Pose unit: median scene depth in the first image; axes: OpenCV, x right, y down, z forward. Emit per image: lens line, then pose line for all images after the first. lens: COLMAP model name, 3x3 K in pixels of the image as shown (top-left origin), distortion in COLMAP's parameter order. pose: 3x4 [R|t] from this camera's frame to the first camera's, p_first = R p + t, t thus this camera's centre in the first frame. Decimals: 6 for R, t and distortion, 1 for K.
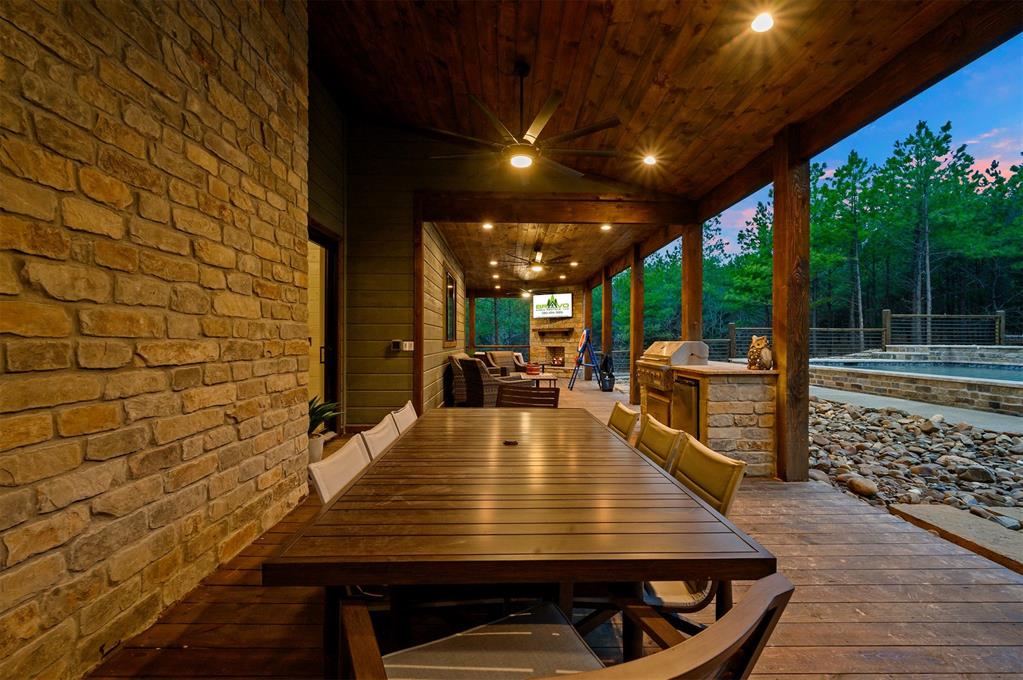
lens RADIAL K [[437.7, 0, 511.5], [0, 437.7, 340.0], [0, 0, 1]] dist [0.002892, -0.000075]
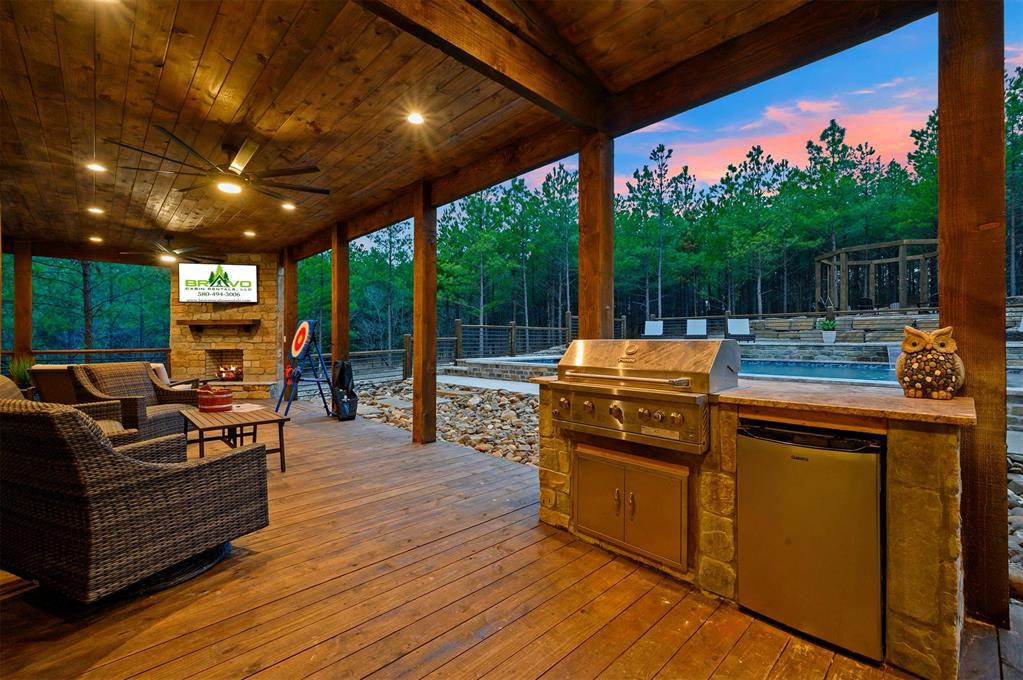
lens RADIAL K [[437.7, 0, 511.5], [0, 437.7, 340.0], [0, 0, 1]] dist [0.002892, -0.000075]
pose [[0.732678, -0.003317, 0.680568, -0.026086], [0.001949, 0.999994, 0.002776, 0.000879], [-0.680573, -0.000707, 0.732680, 0.279655]]
